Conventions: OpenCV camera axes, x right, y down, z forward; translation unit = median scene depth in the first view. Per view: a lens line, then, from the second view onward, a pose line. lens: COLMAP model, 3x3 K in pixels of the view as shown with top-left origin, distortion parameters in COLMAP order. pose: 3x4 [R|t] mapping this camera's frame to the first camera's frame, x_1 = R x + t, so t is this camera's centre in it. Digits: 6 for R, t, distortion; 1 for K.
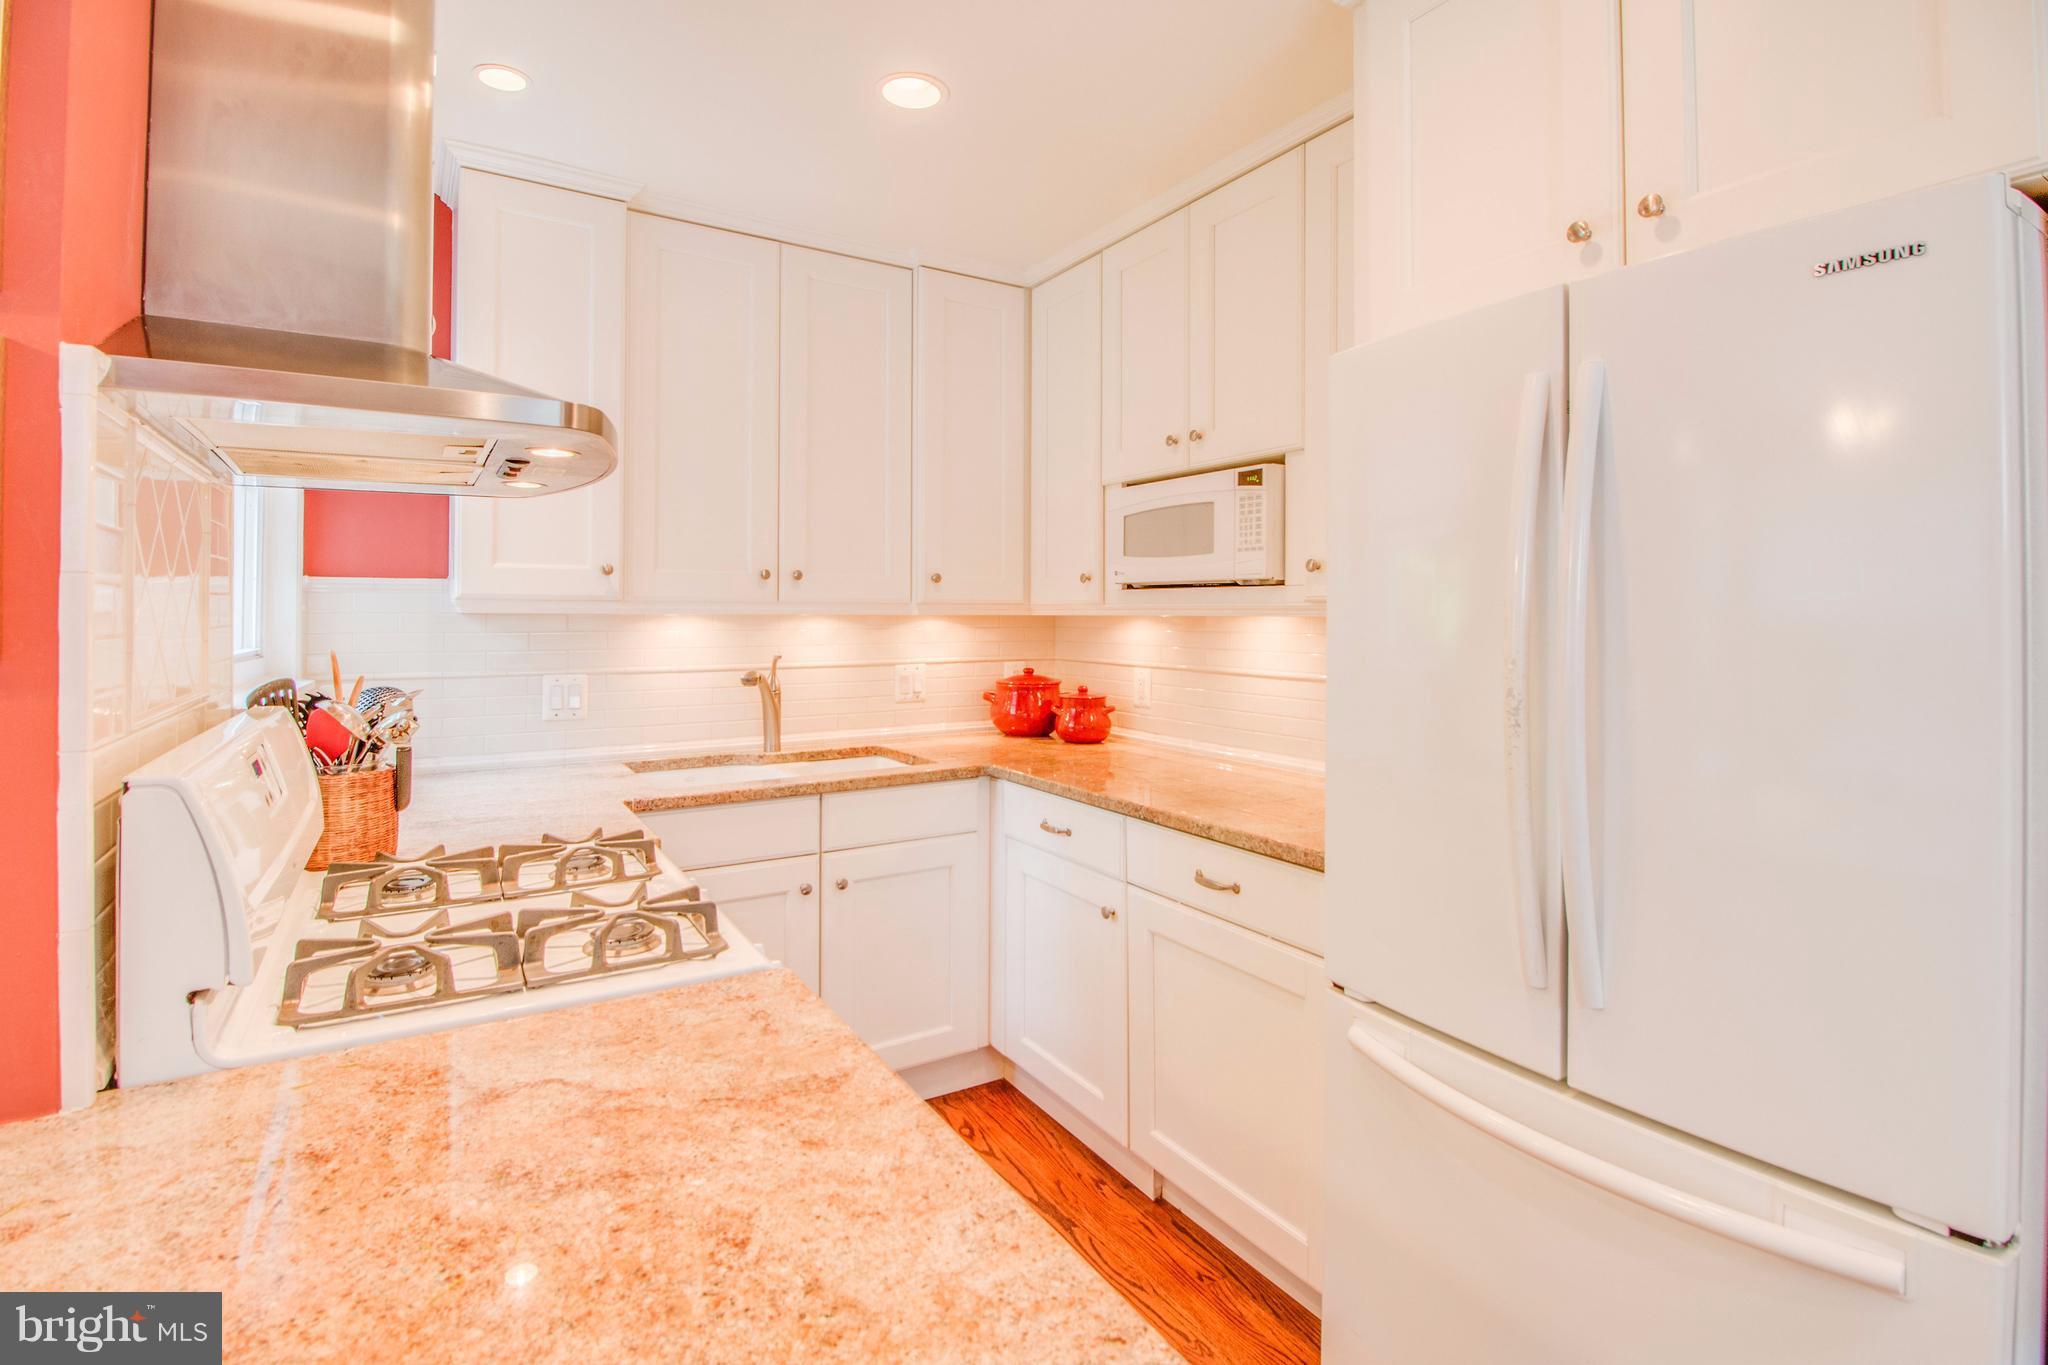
lens RADIAL K [[1008.8, 0, 1030.4], [0, 1008.8, 628.0], [0, 0, 1]] dist [0.002169, -0.009698]
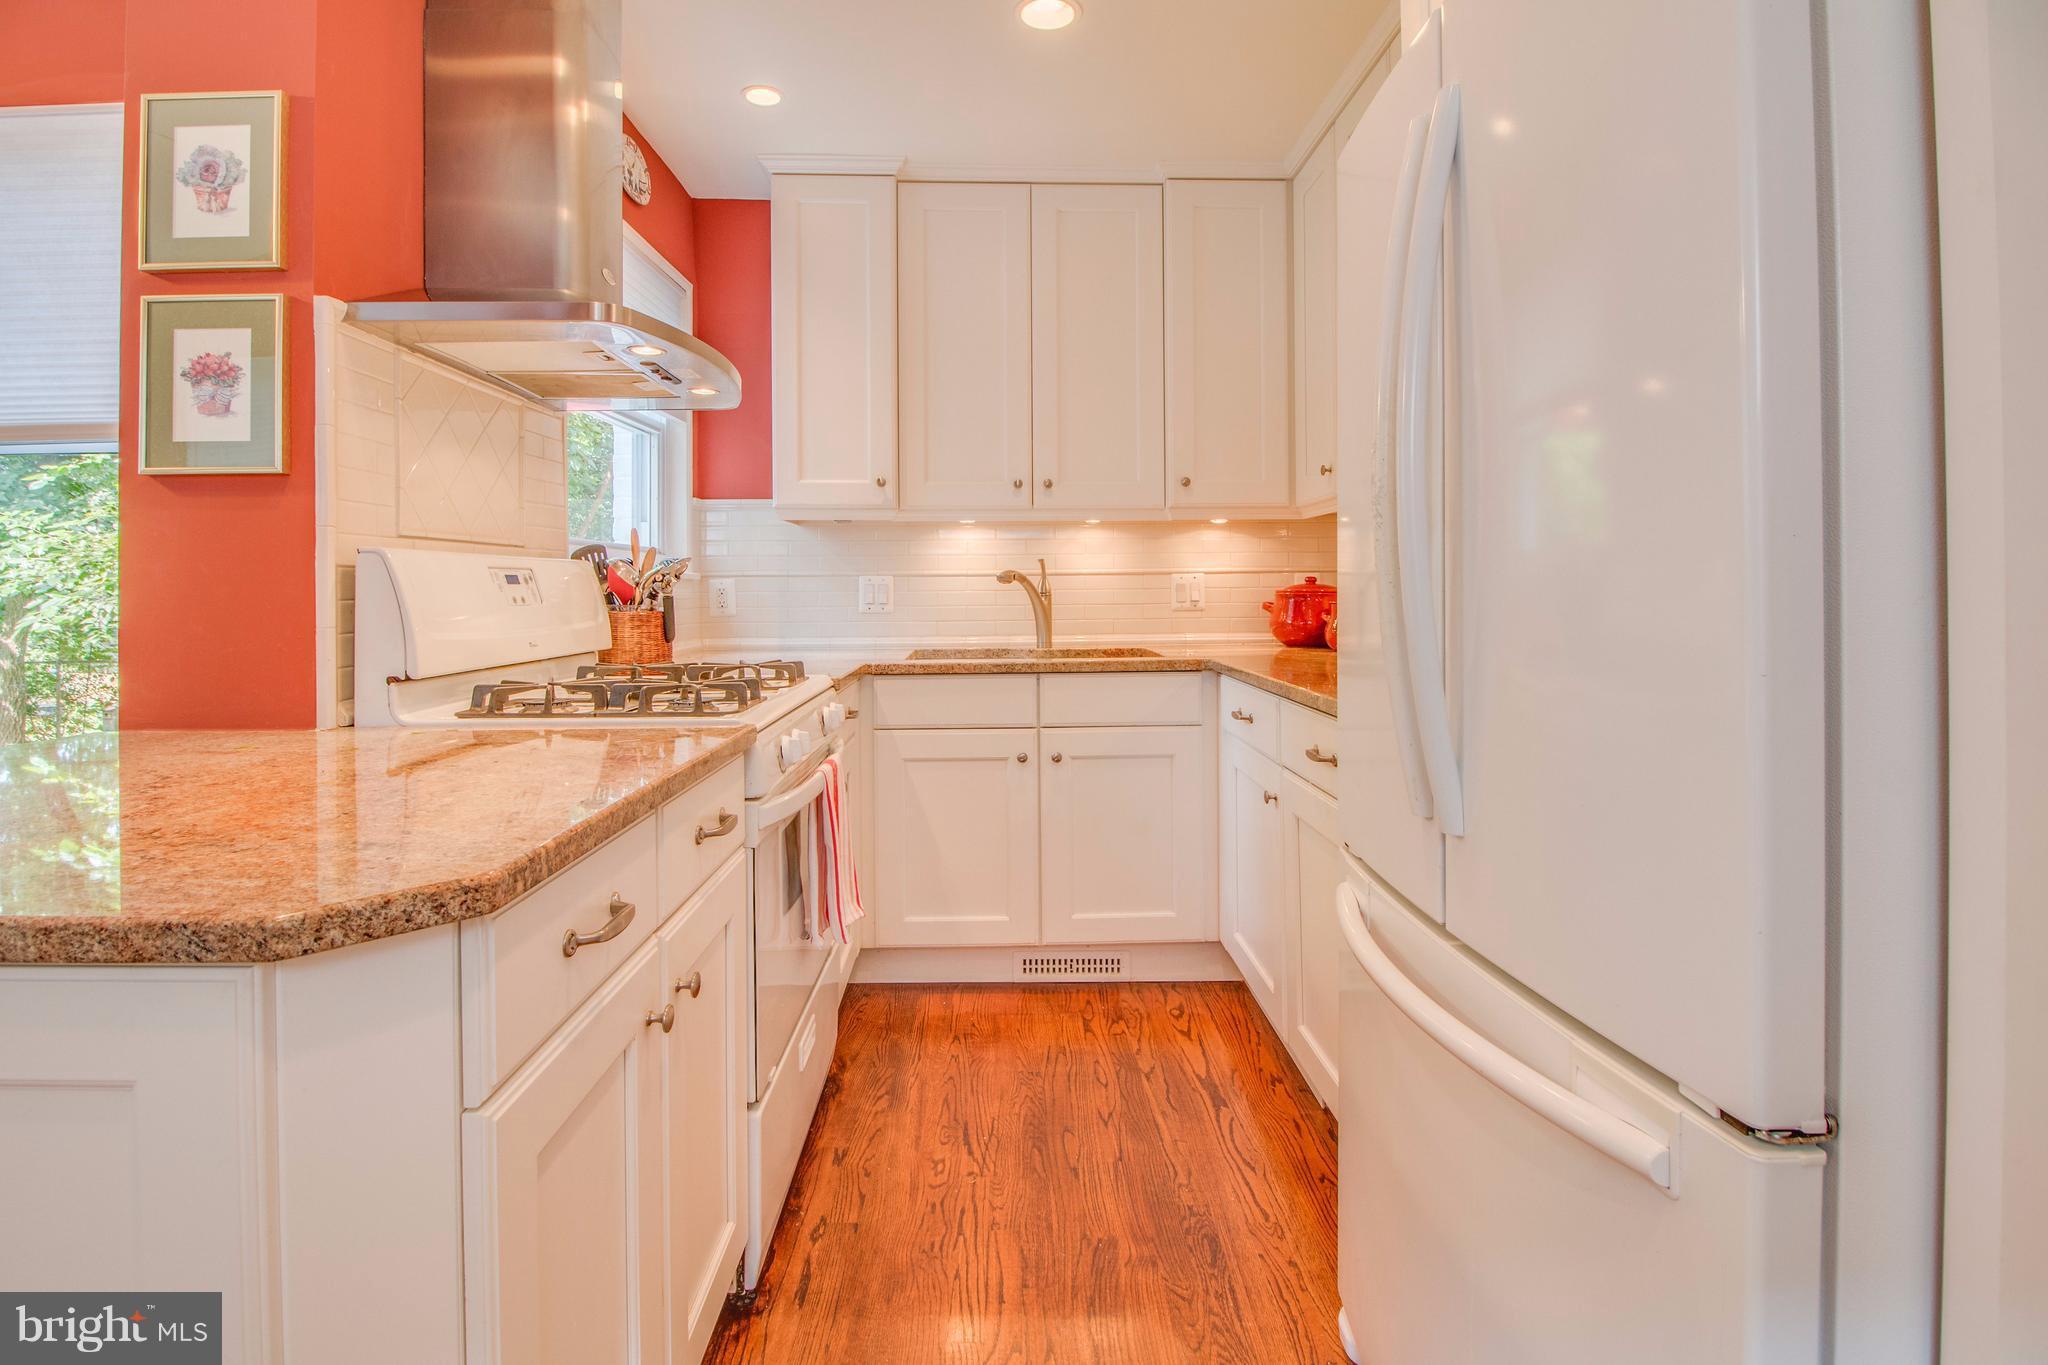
lens RADIAL K [[1007.9, 0, 989.9], [0, 1007.9, 603.5], [0, 0, 1]] dist [-0.000516, -0.010487]
pose [[0.855180, 0.000788, -0.518331, 0.316733], [0.001200, 0.999993, 0.003500, 0.082999], [0.518330, -0.003615, 0.855173, 0.029444]]
